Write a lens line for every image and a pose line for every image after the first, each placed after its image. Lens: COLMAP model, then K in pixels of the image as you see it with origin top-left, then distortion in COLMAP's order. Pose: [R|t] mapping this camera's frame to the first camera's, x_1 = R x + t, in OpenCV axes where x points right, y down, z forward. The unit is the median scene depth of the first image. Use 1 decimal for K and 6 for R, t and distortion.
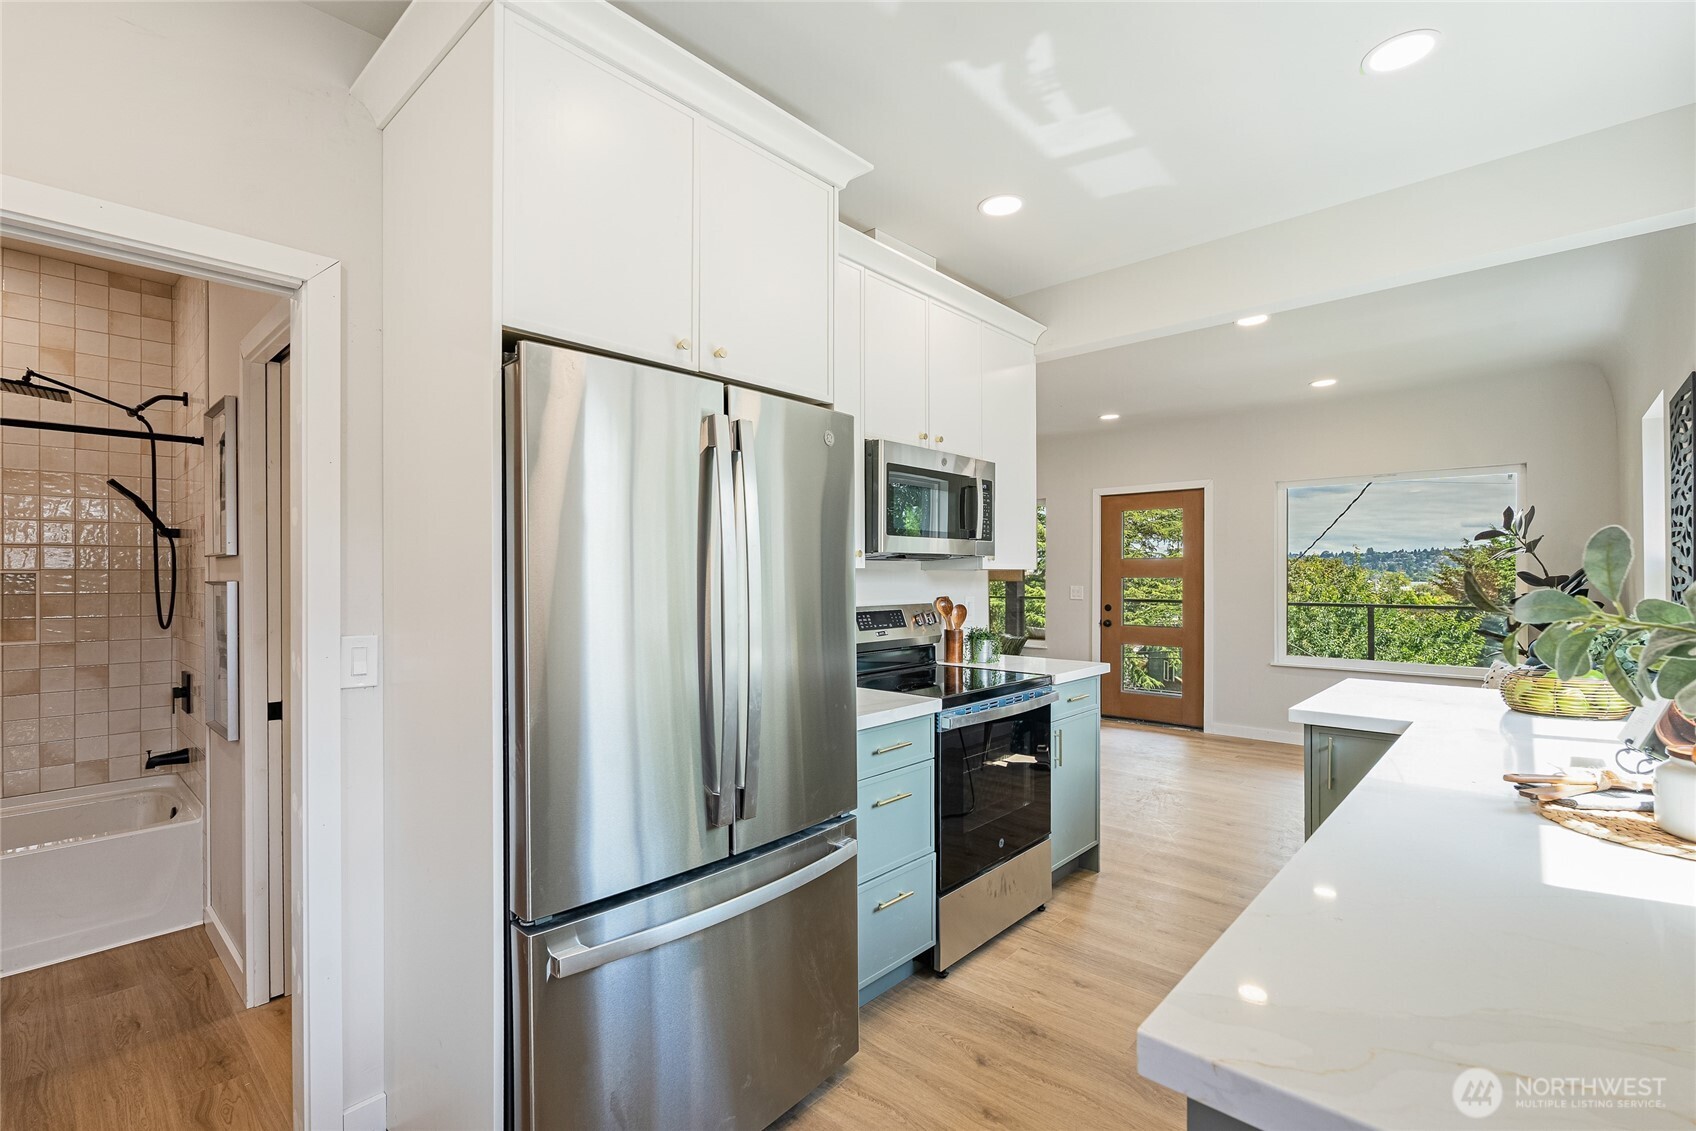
lens RADIAL K [[768.5, 0, 855.2], [0, 768.5, 569.2], [0, 0, 1]] dist [-0.005735, -0.001139]
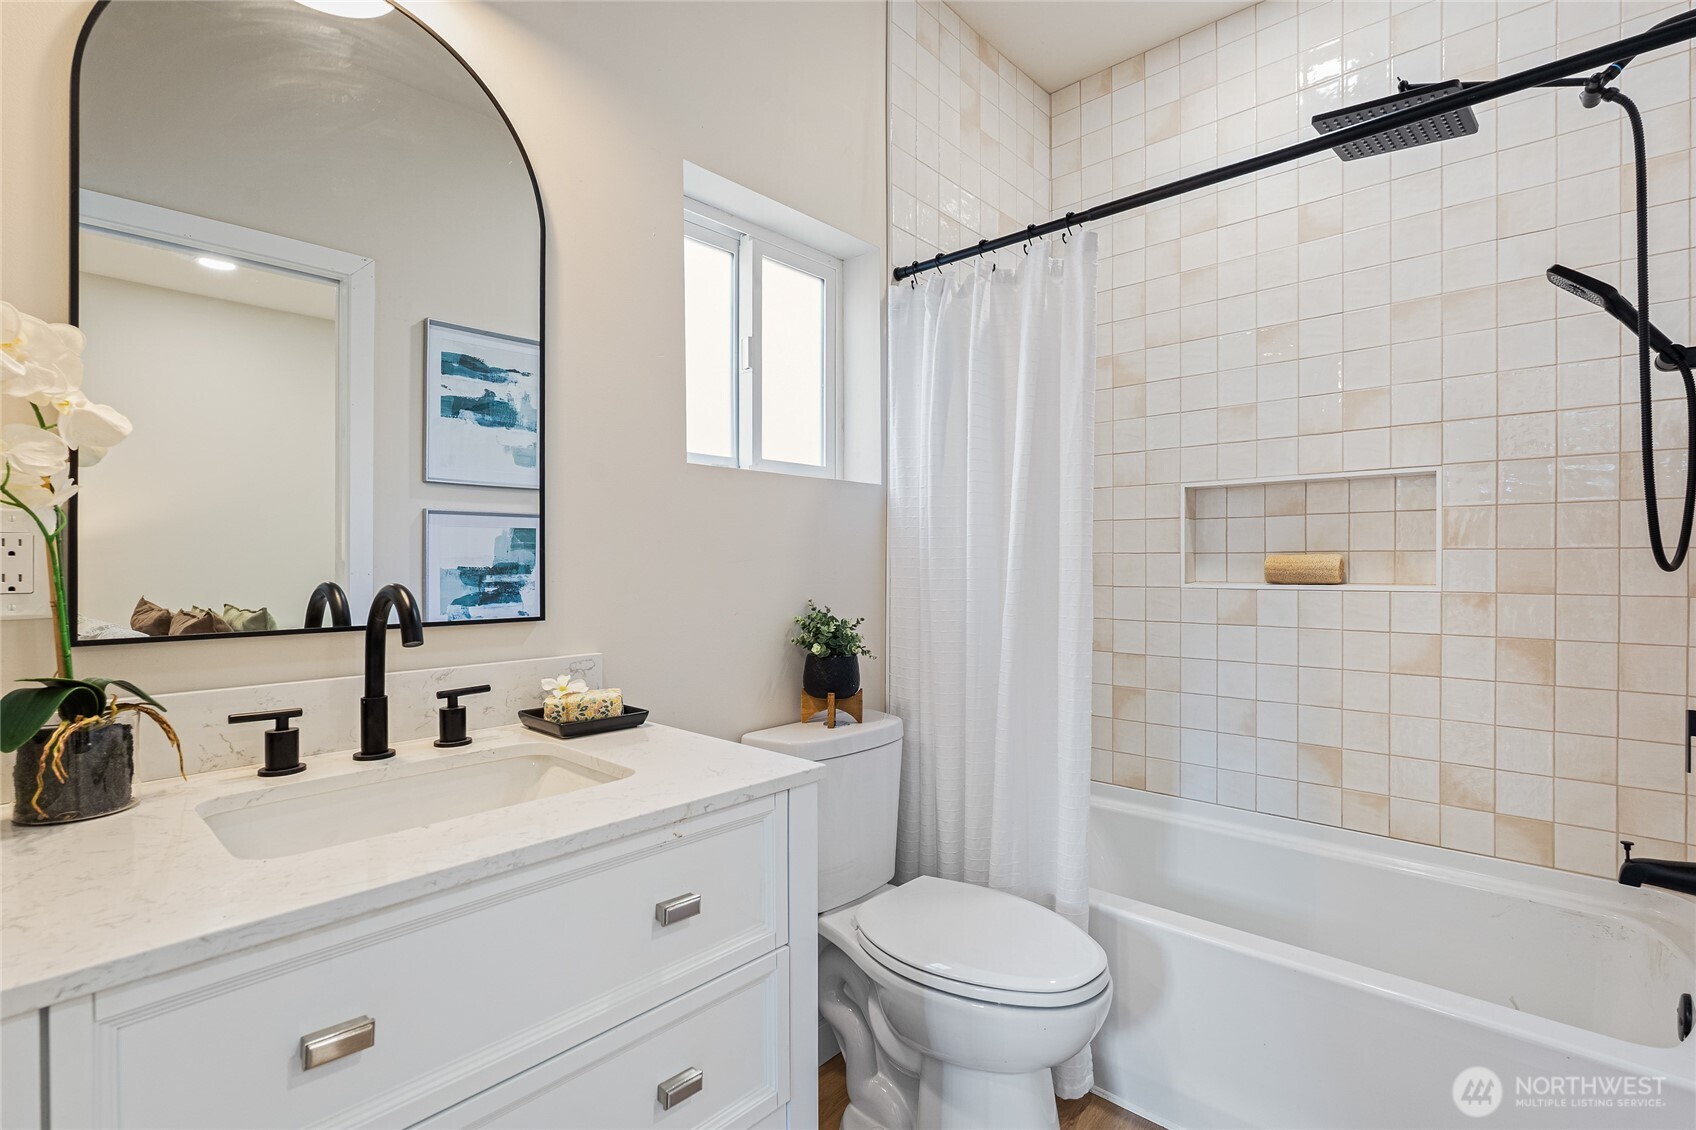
lens RADIAL K [[818.2, 0, 850.4], [0, 818.2, 557.7], [0, 0, 1]] dist [0.003186, 0.000931]
pose [[0.008840, 0.004770, -0.999950, -0.437615], [0.009745, 0.999941, 0.004856, 0.063659], [0.999913, -0.009787, 0.008793, 0.528387]]
